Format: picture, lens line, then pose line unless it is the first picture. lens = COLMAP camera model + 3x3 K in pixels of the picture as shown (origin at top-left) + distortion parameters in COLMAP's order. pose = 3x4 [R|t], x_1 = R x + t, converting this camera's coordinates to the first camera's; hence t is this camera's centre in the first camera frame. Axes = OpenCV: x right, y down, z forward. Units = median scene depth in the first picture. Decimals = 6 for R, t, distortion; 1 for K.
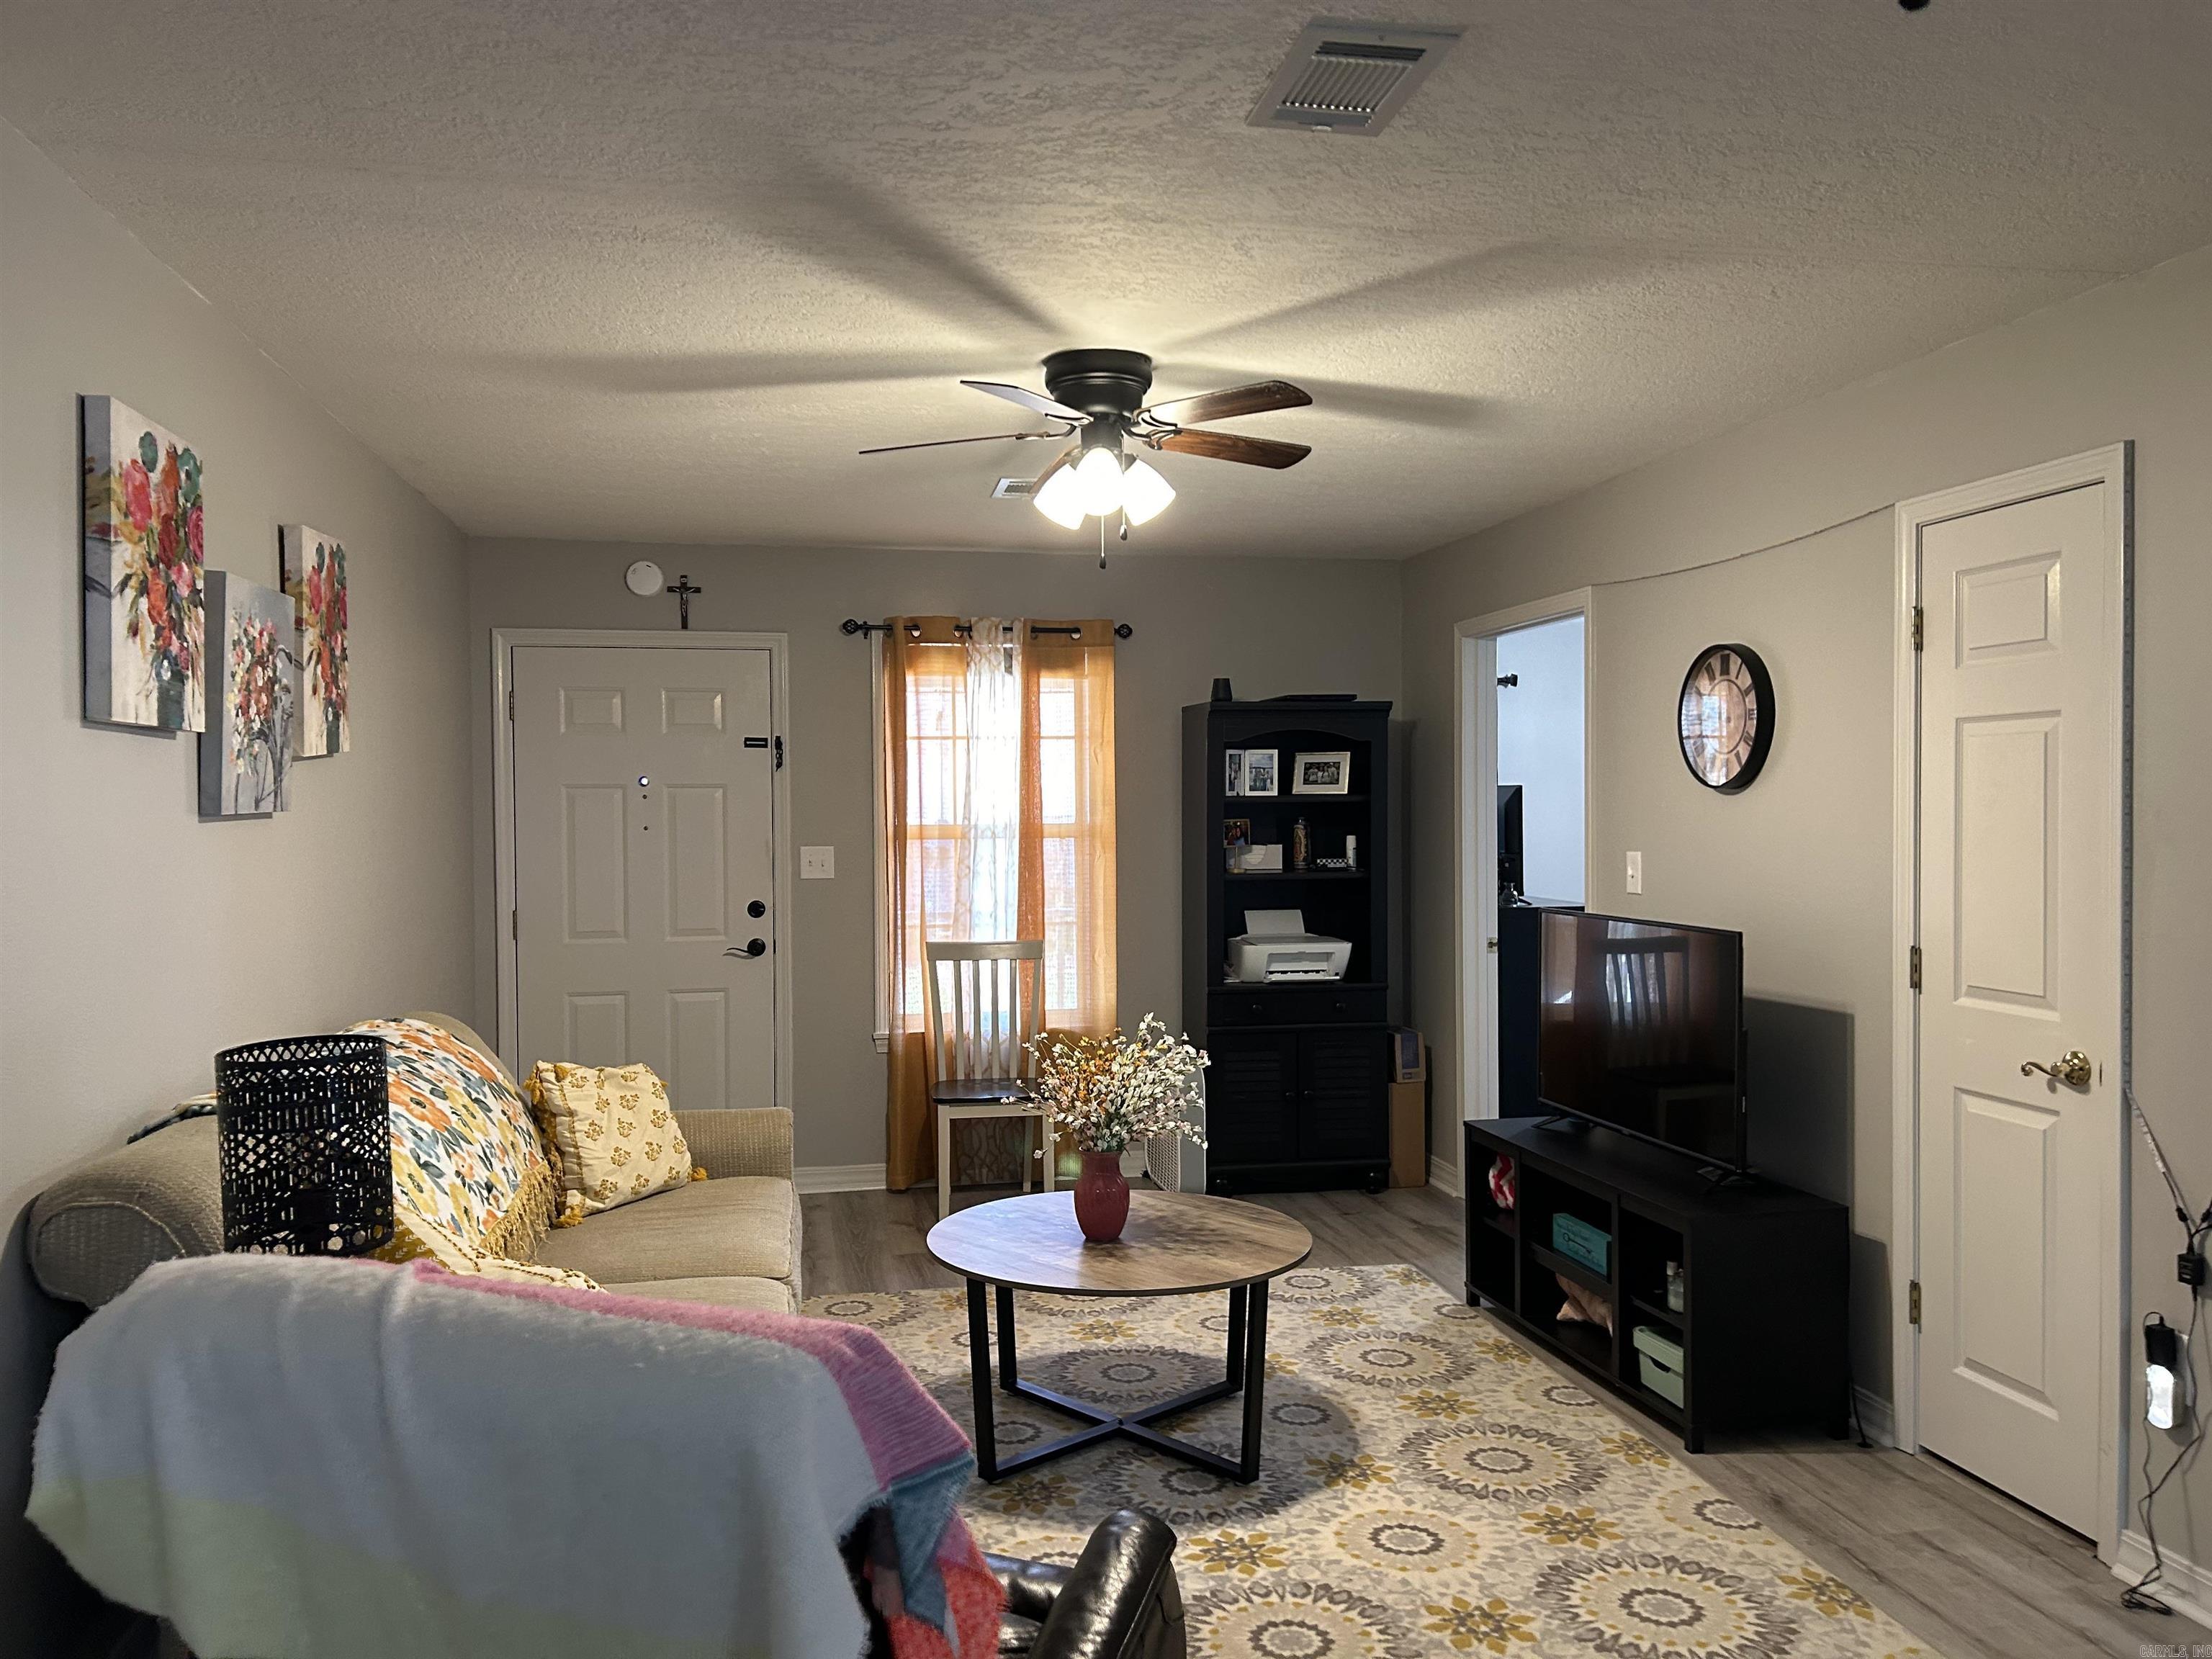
lens RADIAL K [[1660.4, 0, 1088.2], [0, 1660.4, 814.6], [0, 0, 1]] dist [0.073985, -0.086844]
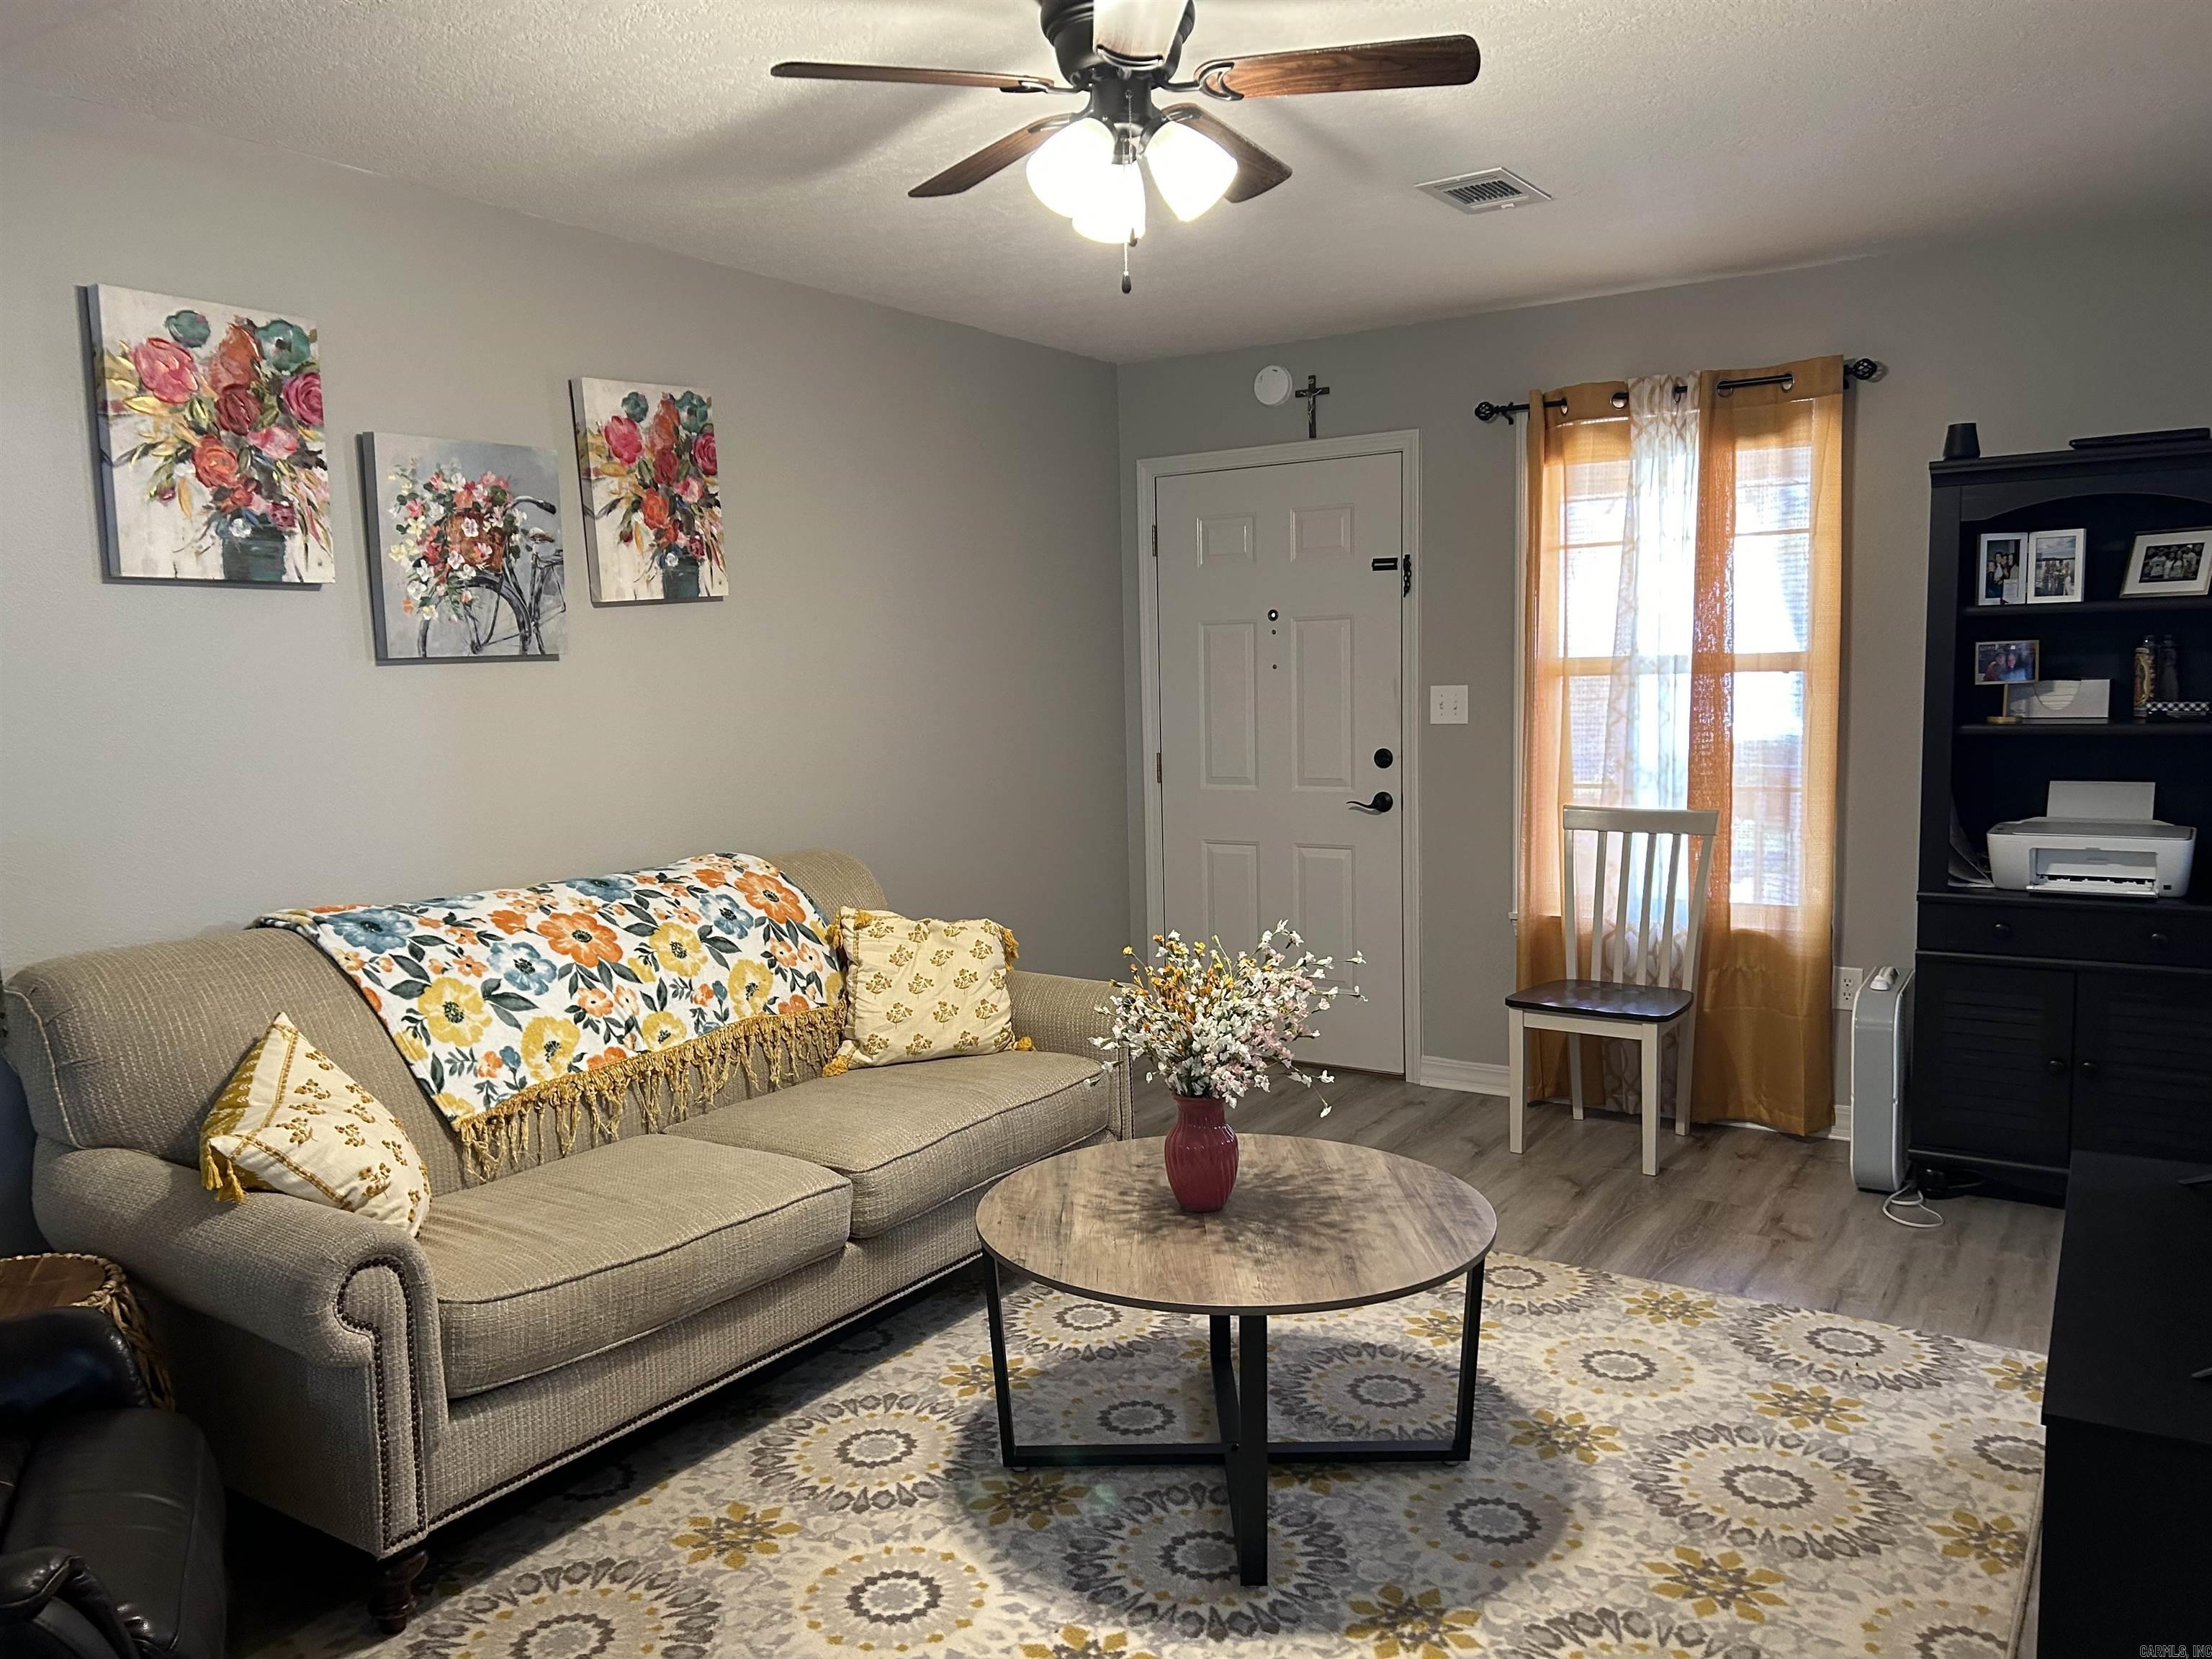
lens RADIAL K [[1660.4, 0, 1090.7], [0, 1660.4, 841.3], [0, 0, 1]] dist [0.073985, -0.086844]
pose [[0.719149, 0.062677, -0.692023, 0.301292], [0.015913, 0.994177, 0.106580, 0.004824], [0.694673, -0.087659, 0.713964, 0.273426]]
